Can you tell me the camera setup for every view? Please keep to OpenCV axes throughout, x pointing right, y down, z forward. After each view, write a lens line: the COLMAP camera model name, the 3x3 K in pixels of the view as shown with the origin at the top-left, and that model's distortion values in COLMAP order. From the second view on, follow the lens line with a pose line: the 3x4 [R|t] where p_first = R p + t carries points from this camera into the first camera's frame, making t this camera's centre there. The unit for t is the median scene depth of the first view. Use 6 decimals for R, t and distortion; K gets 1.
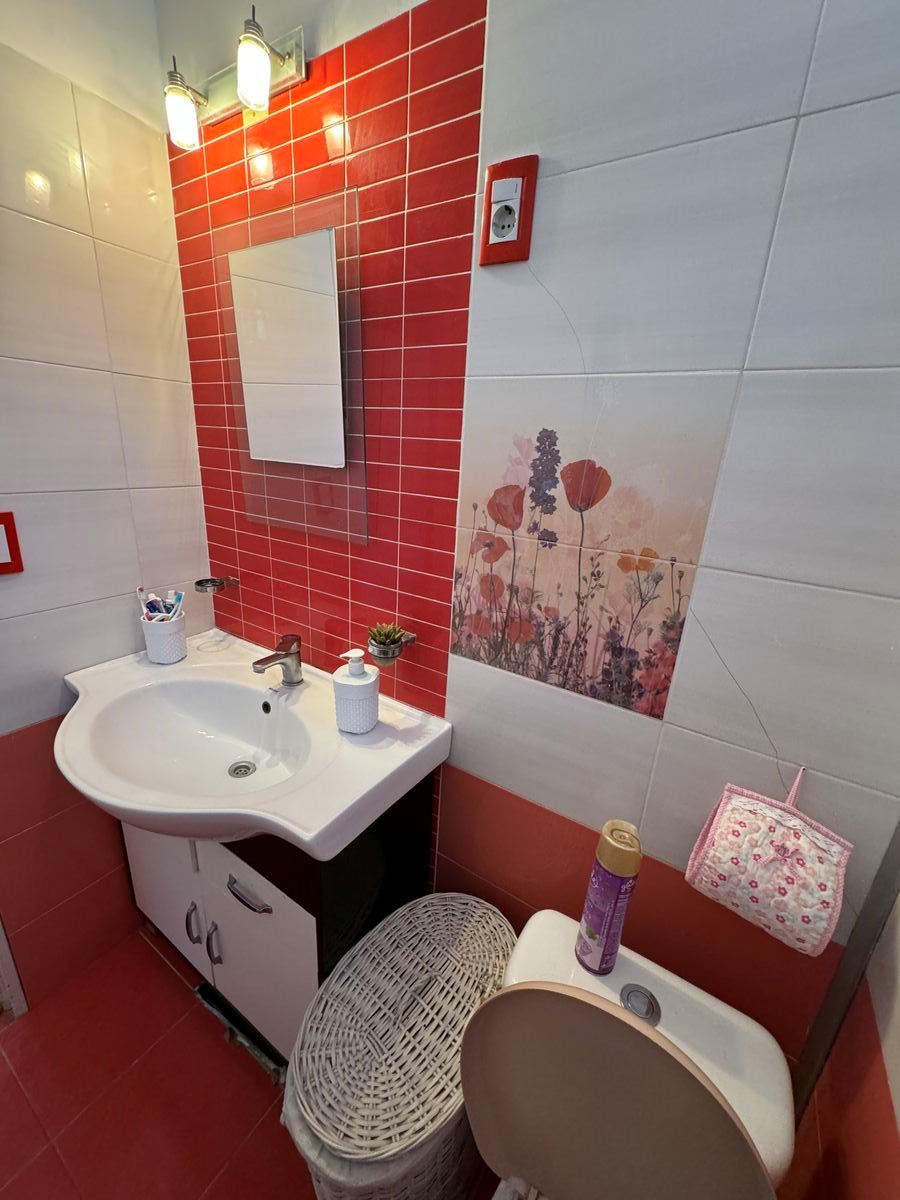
lens RADIAL K [[477.7, 0, 452.0], [0, 477.7, 598.1], [0, 0, 1]] dist [-0.003154, -0.000152]
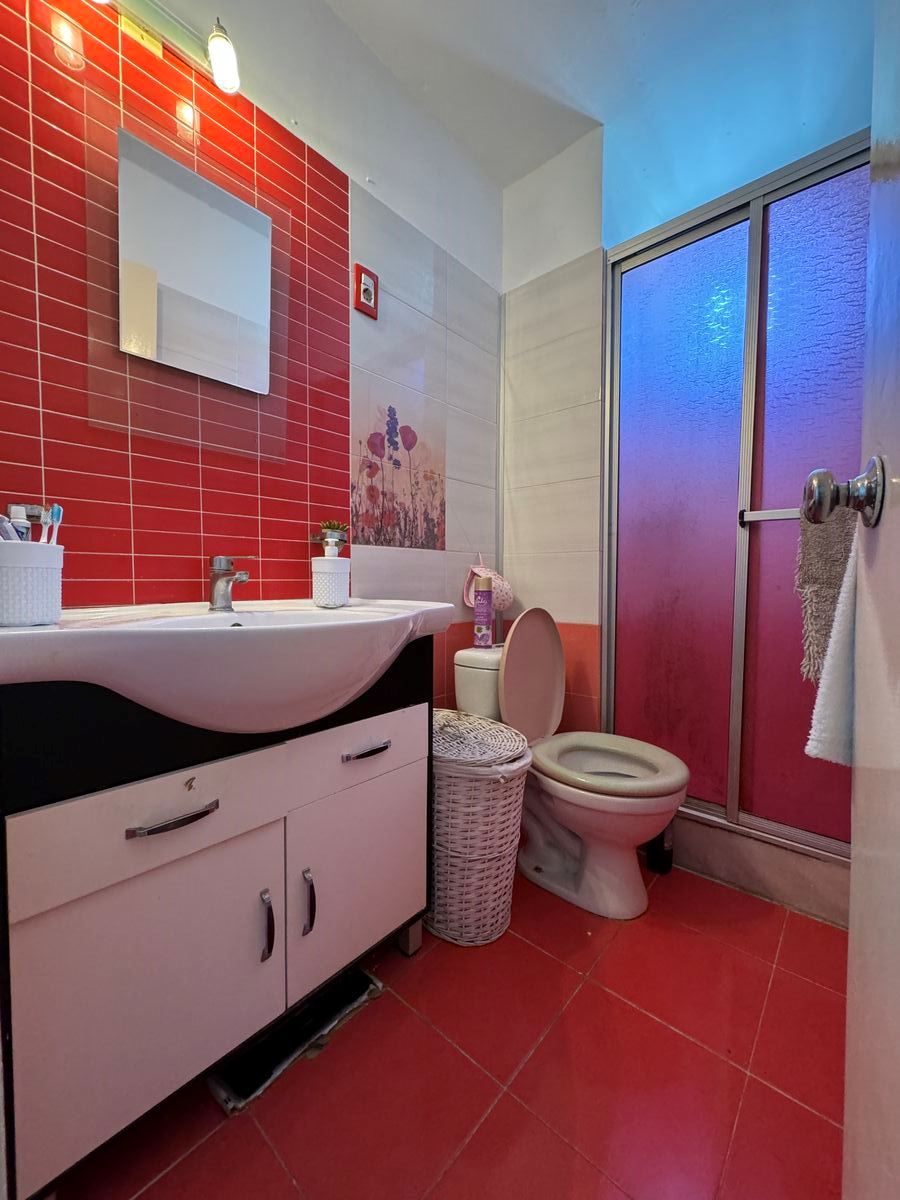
lens RADIAL K [[477.7, 0, 451.5], [0, 477.7, 598.1], [0, 0, 1]] dist [-0.003154, -0.000152]
pose [[0.153405, -0.098199, 0.983272, -1.593800], [0.310645, 0.949395, 0.046350, 0.340505], [-0.938065, 0.298338, 0.176147, 0.597345]]
